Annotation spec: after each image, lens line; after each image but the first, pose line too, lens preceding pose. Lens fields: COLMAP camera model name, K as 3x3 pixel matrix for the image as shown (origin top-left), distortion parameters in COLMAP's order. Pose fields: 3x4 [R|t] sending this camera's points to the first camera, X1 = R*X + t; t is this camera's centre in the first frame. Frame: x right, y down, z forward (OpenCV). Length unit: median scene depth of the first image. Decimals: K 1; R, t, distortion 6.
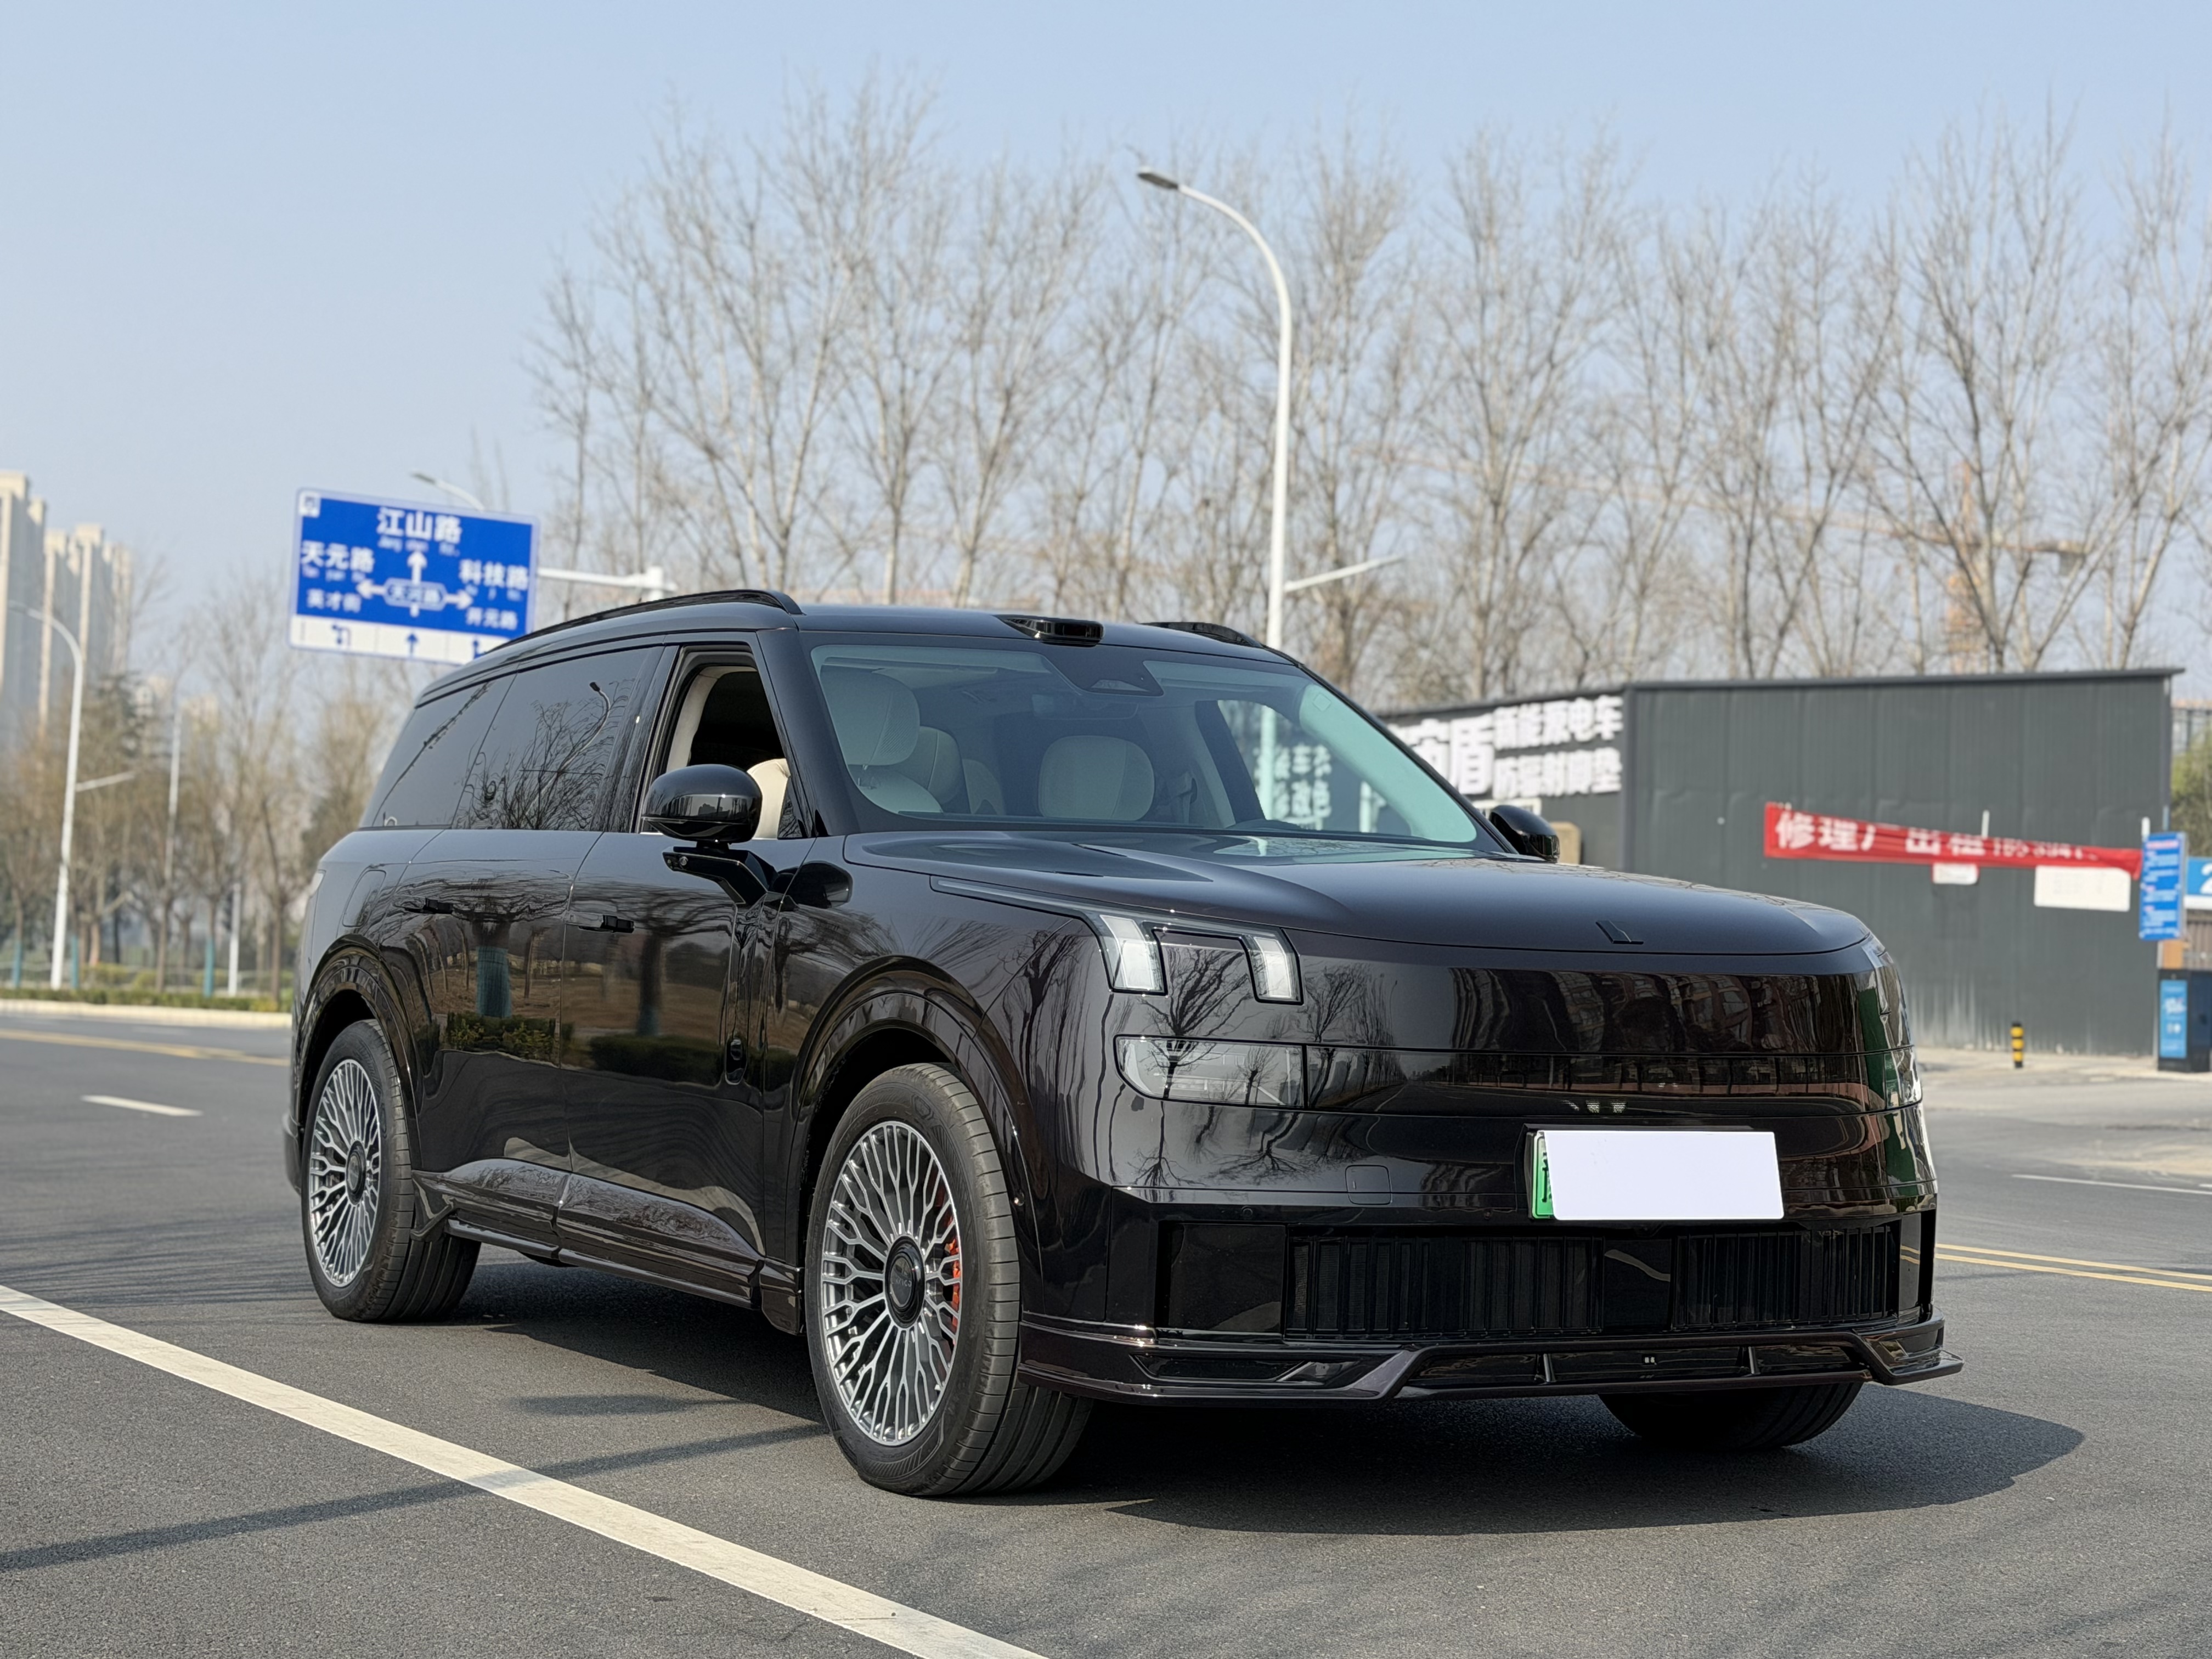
lens RADIAL K [[3583.7, 0, 1106.1], [0, 3583.7, 820.4], [0, 0, 1]] dist [0.198214, 0.000000]
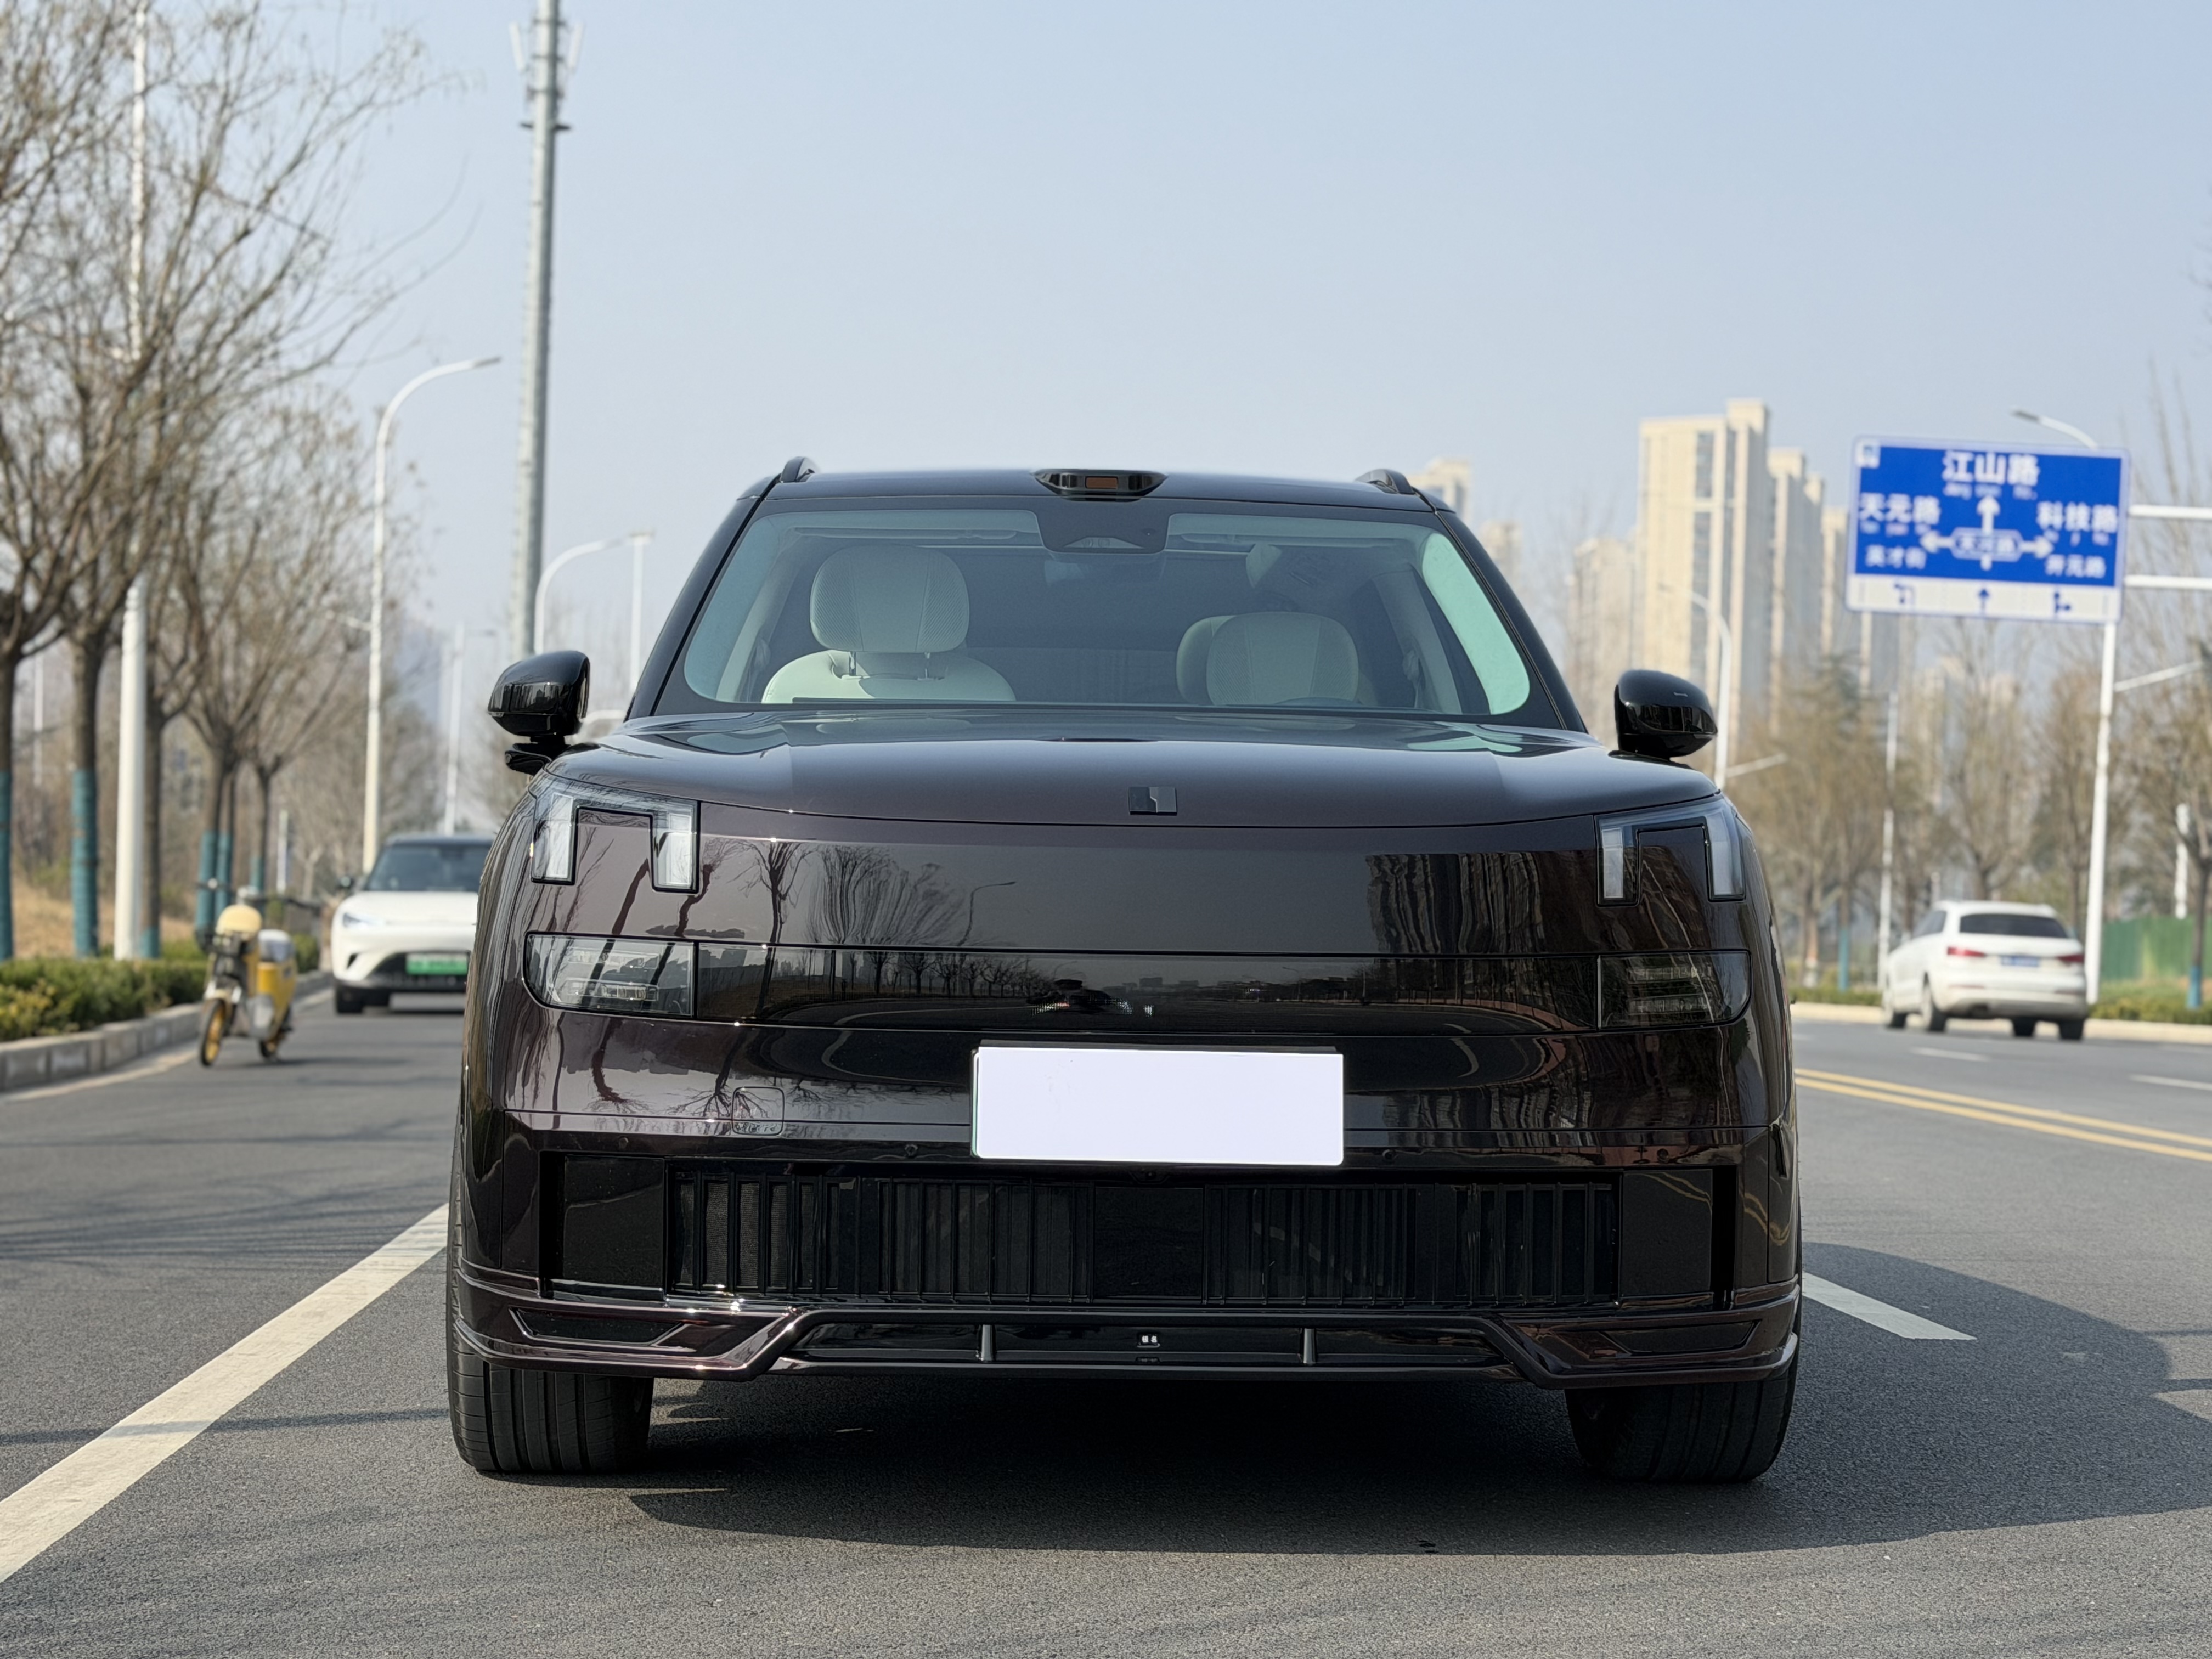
lens RADIAL K [[3897.7, 0, 1103.9], [0, 3897.7, 828.2], [0, 0, 1]] dist [0.085009, 0.000000]
pose [[0.883027, -0.021016, -0.468851, 0.071286], [0.022758, 0.999739, -0.001951, 0.005158], [0.468770, -0.008948, 0.883275, 0.032084]]
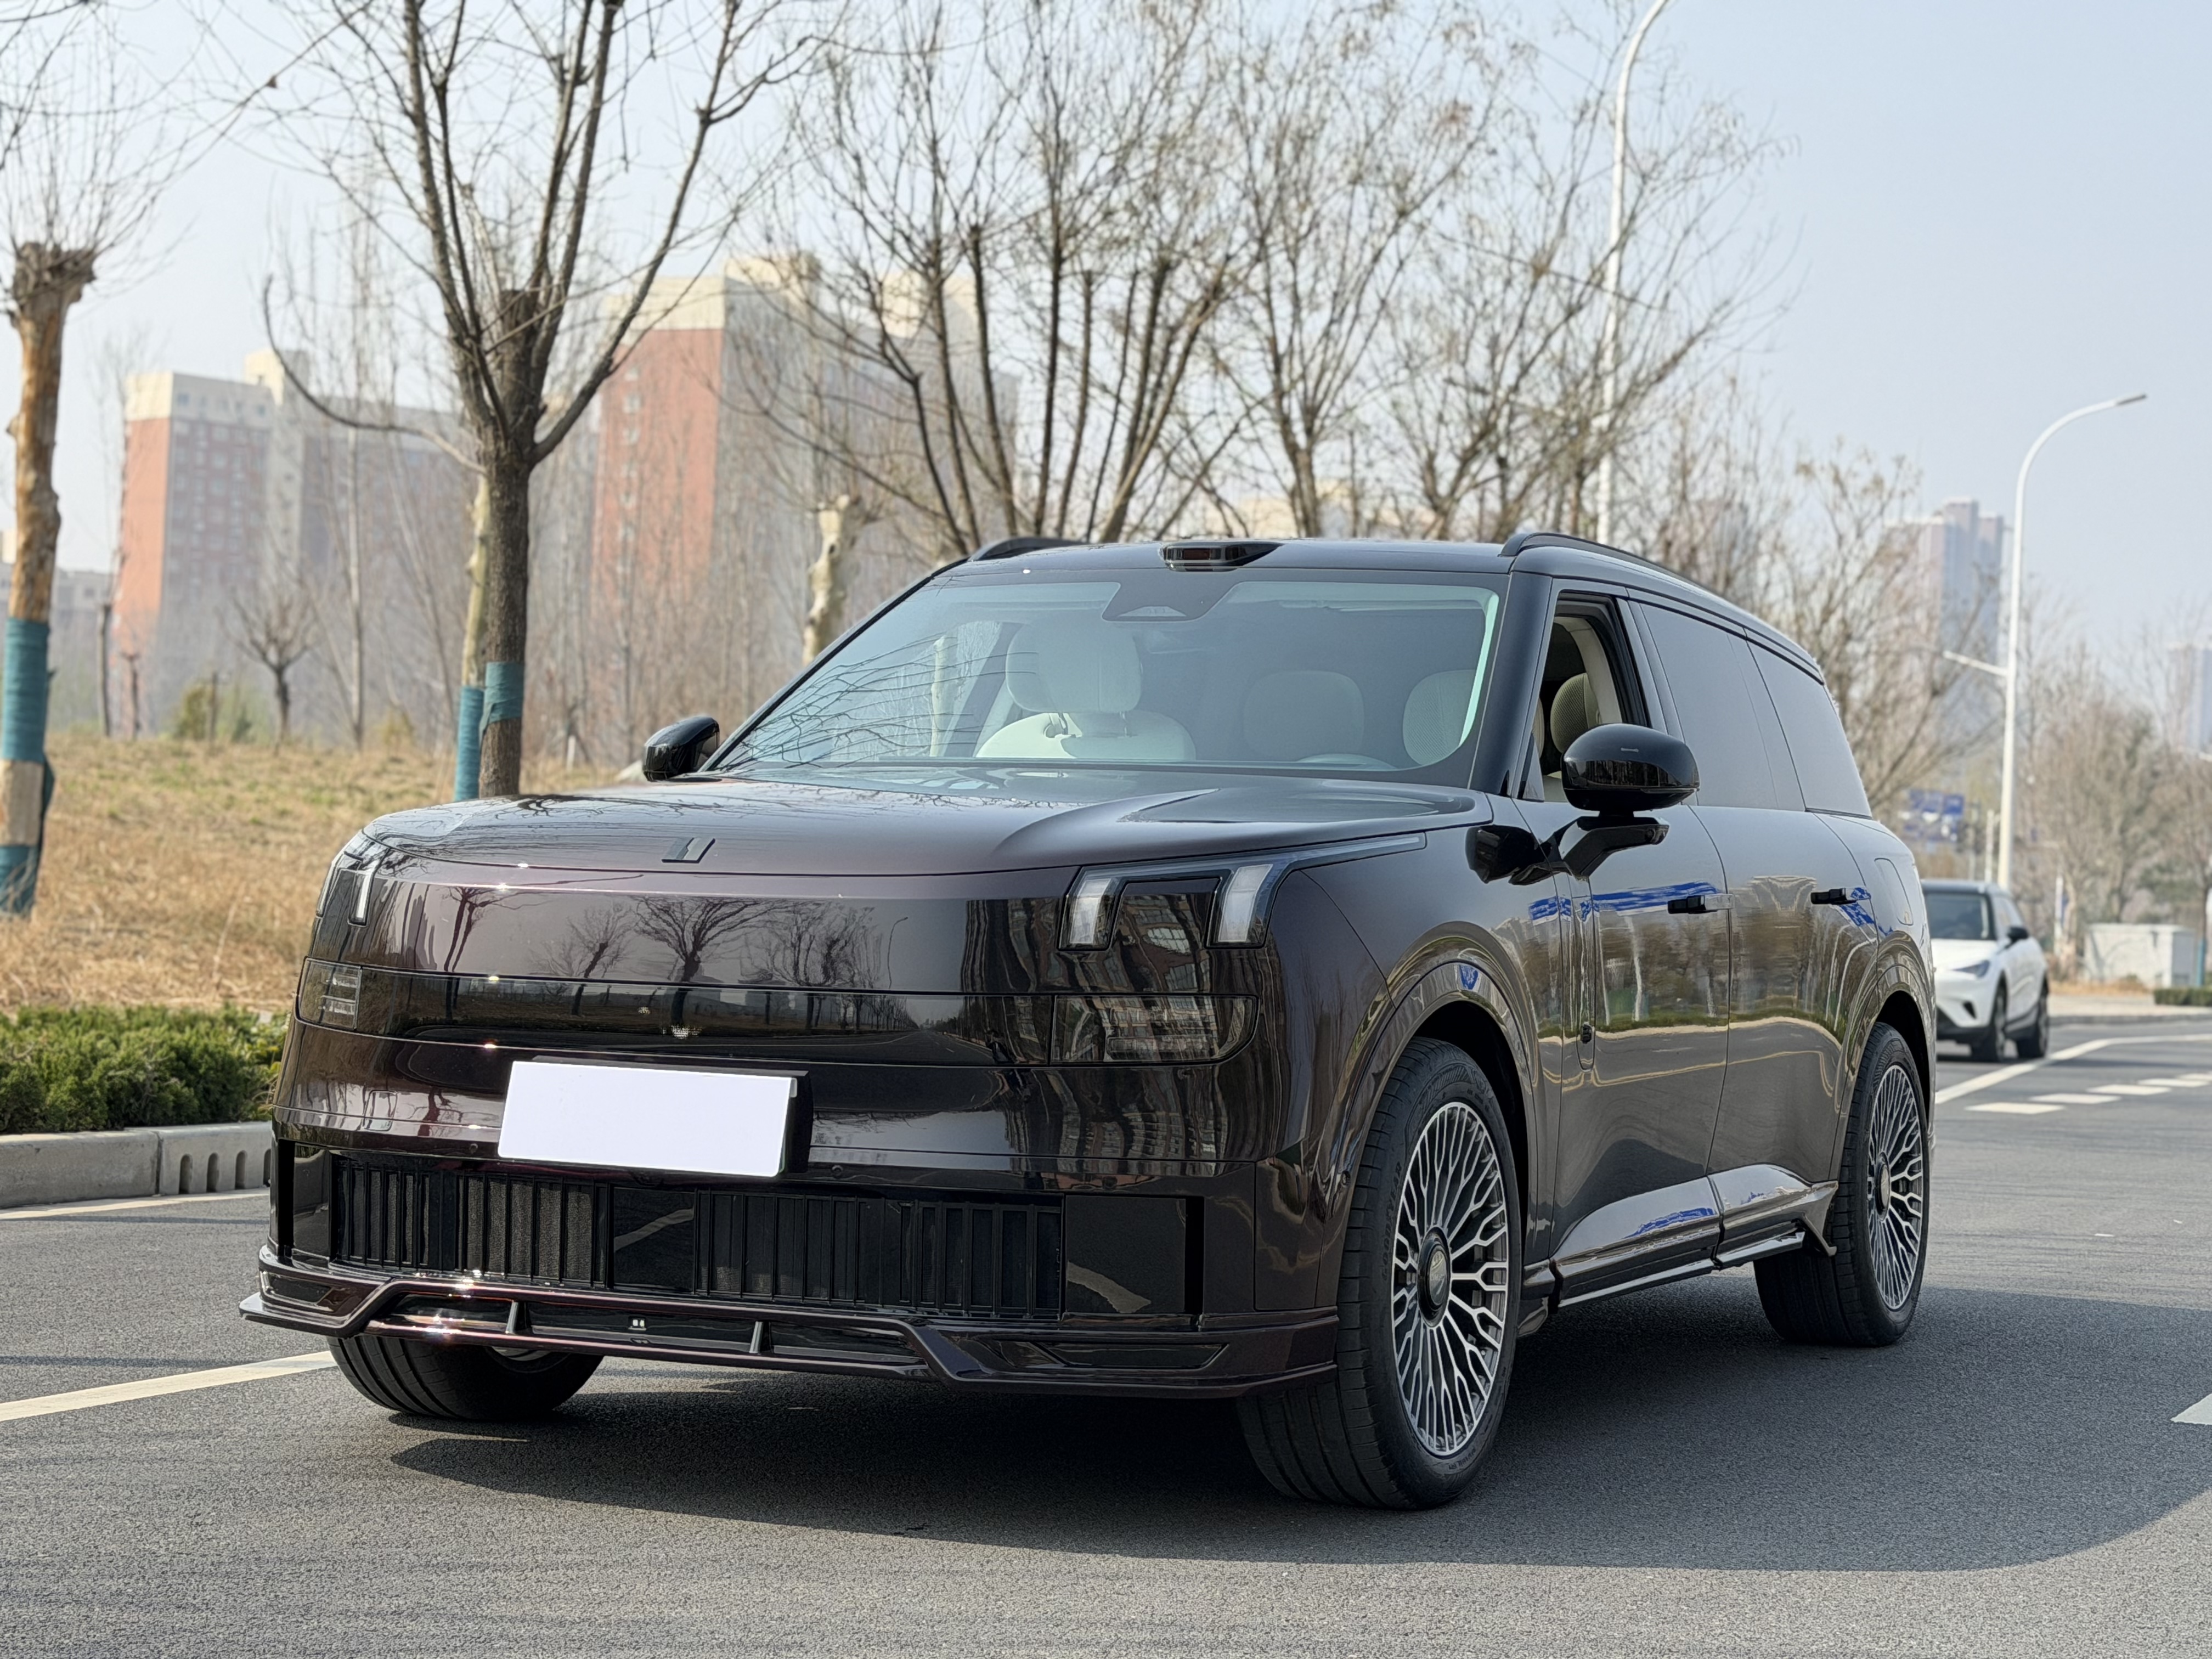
lens RADIAL K [[3897.7, 0, 1106.2], [0, 3897.7, 835.6], [0, 0, 1]] dist [0.085009, 0.000000]
pose [[0.584556, -0.023023, -0.811027, 0.131725], [0.009606, 0.999724, -0.021456, 0.006636], [0.811296, 0.004752, 0.584616, 0.069218]]
